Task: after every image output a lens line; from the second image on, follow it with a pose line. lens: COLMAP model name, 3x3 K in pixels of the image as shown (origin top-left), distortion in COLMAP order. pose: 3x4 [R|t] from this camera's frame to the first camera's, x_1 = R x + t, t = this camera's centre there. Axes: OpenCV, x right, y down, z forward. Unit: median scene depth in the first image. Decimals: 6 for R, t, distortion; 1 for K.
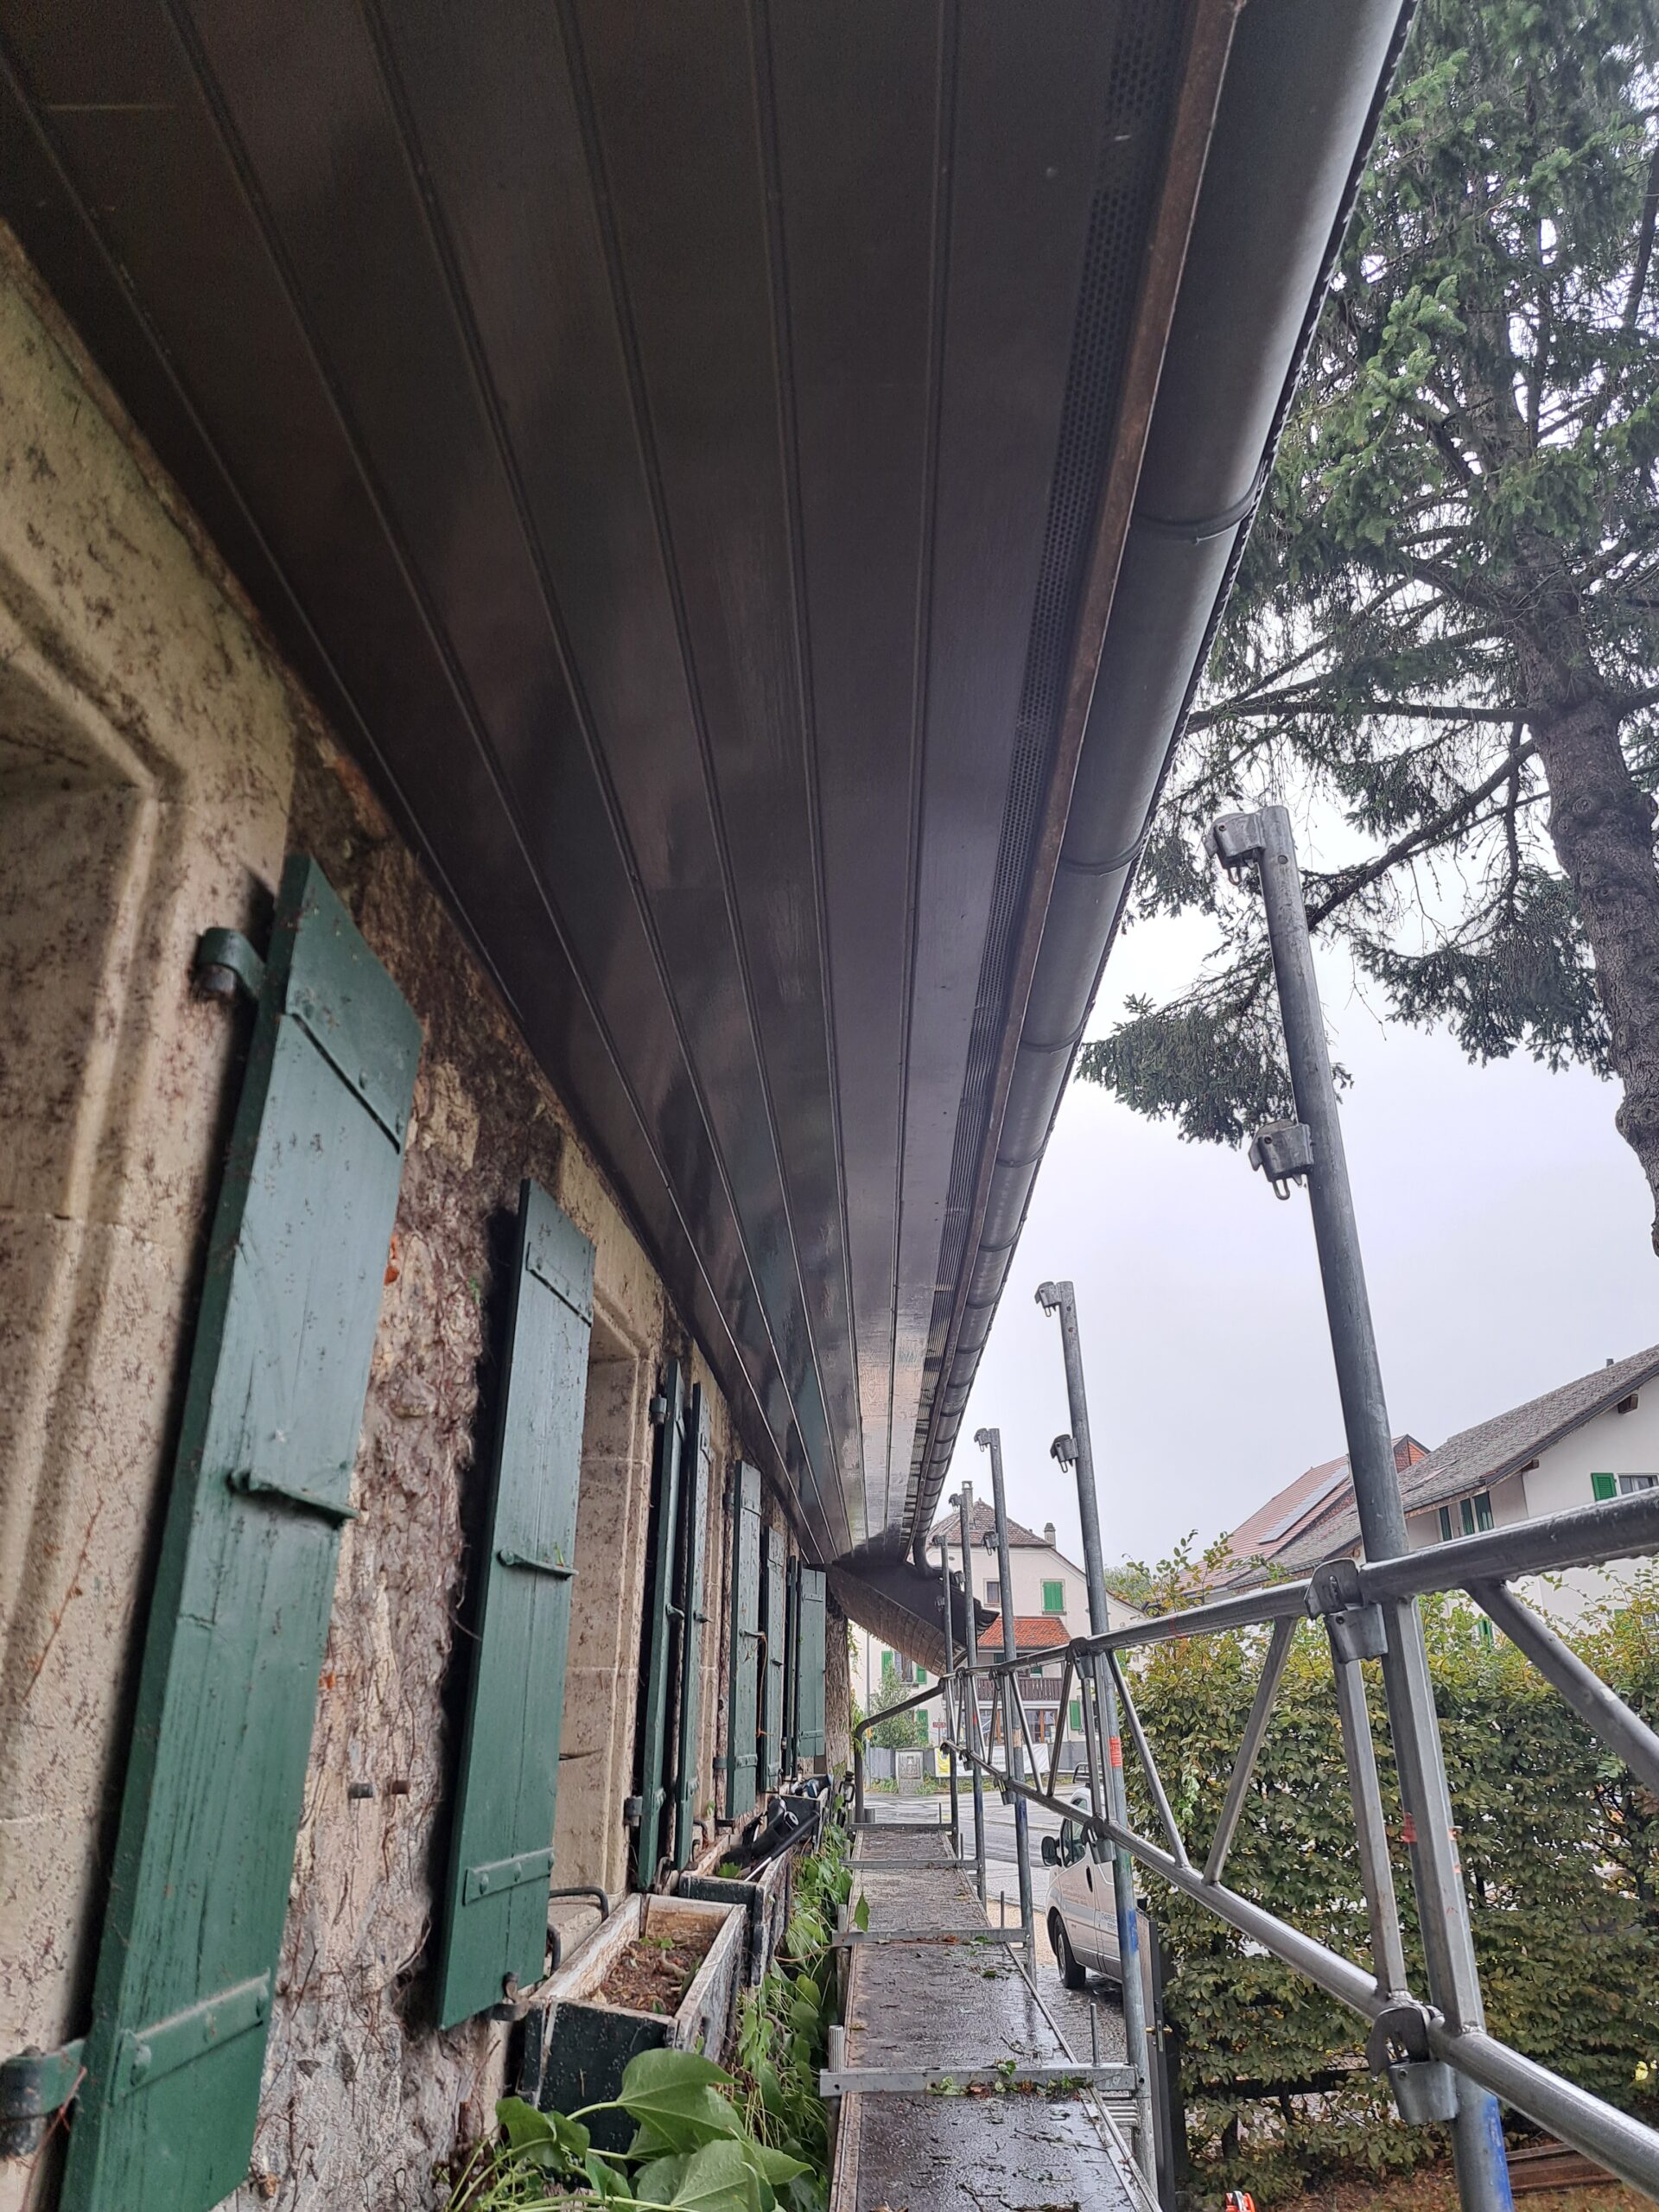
lens RADIAL K [[1549.9, 0, 903.7], [0, 1549.9, 1114.5], [0, 0, 1]] dist [0.151457, -0.002040]
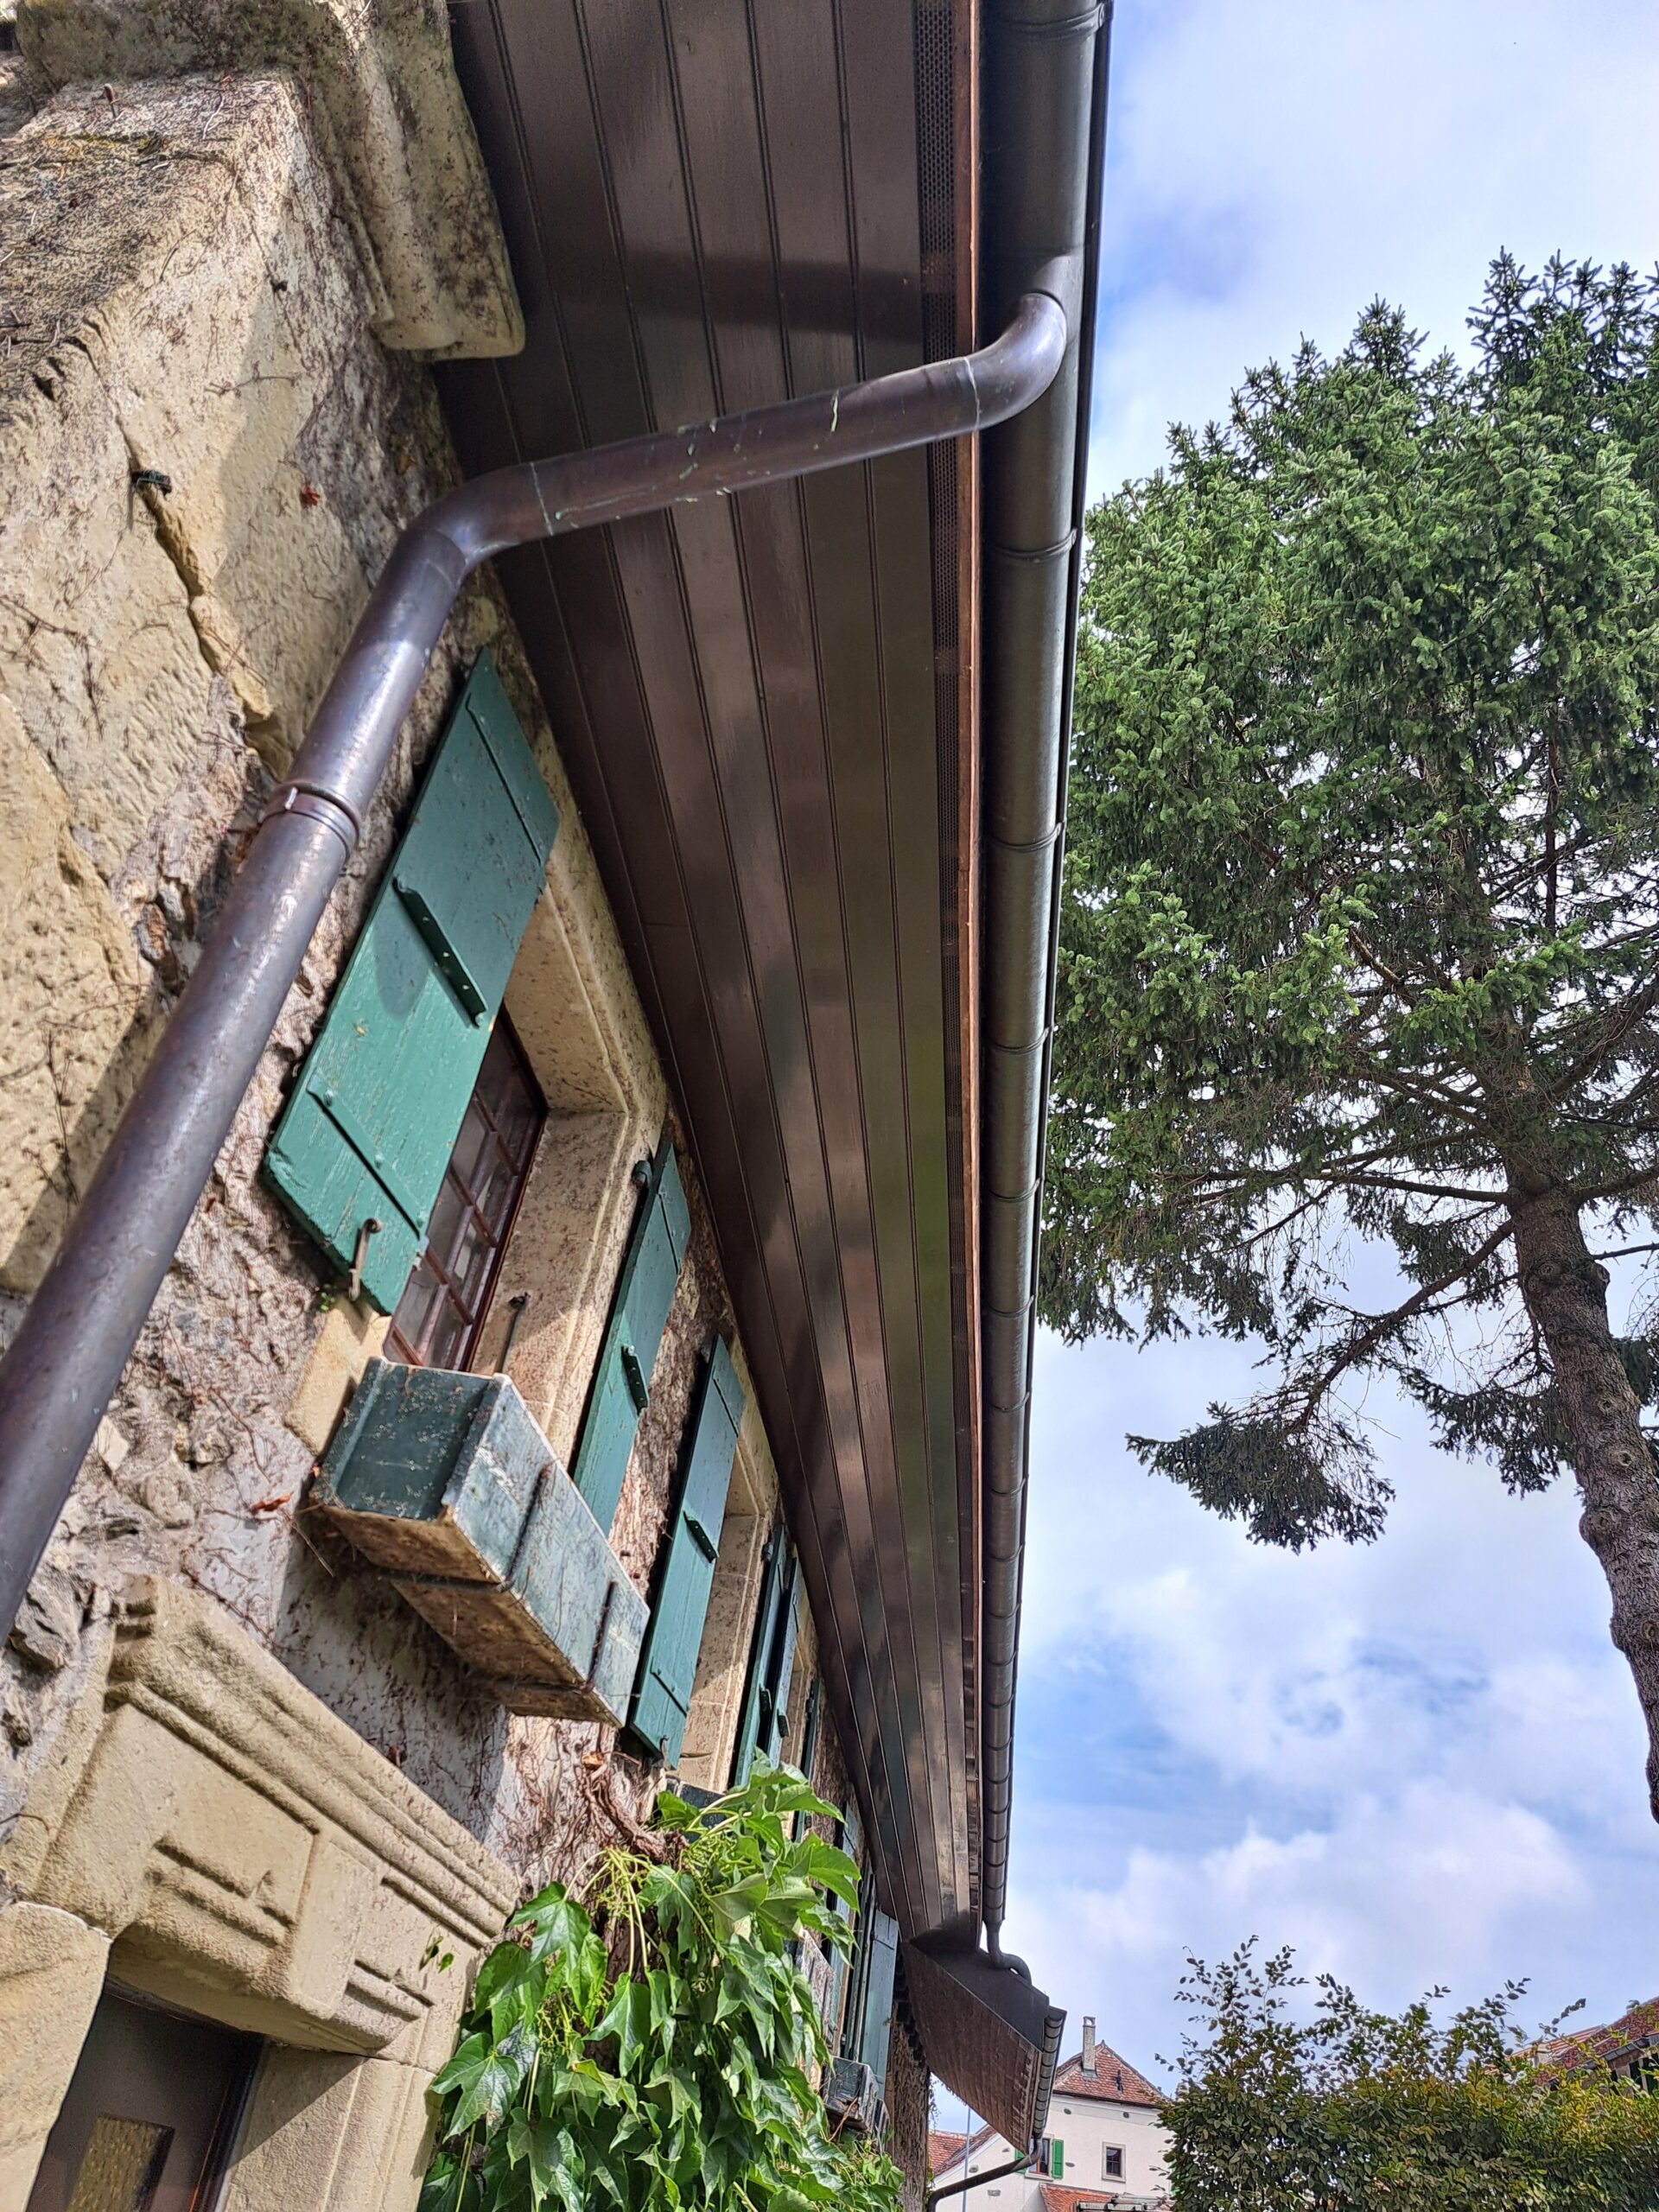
lens RADIAL K [[1549.9, 0, 903.7], [0, 1549.9, 1114.5], [0, 0, 1]] dist [0.151457, -0.002040]
pose [[0.991522, 0.062106, -0.114133, 0.047467], [-0.092114, 0.955480, -0.280309, 0.073676], [0.091643, 0.288446, 0.953100, -0.222650]]
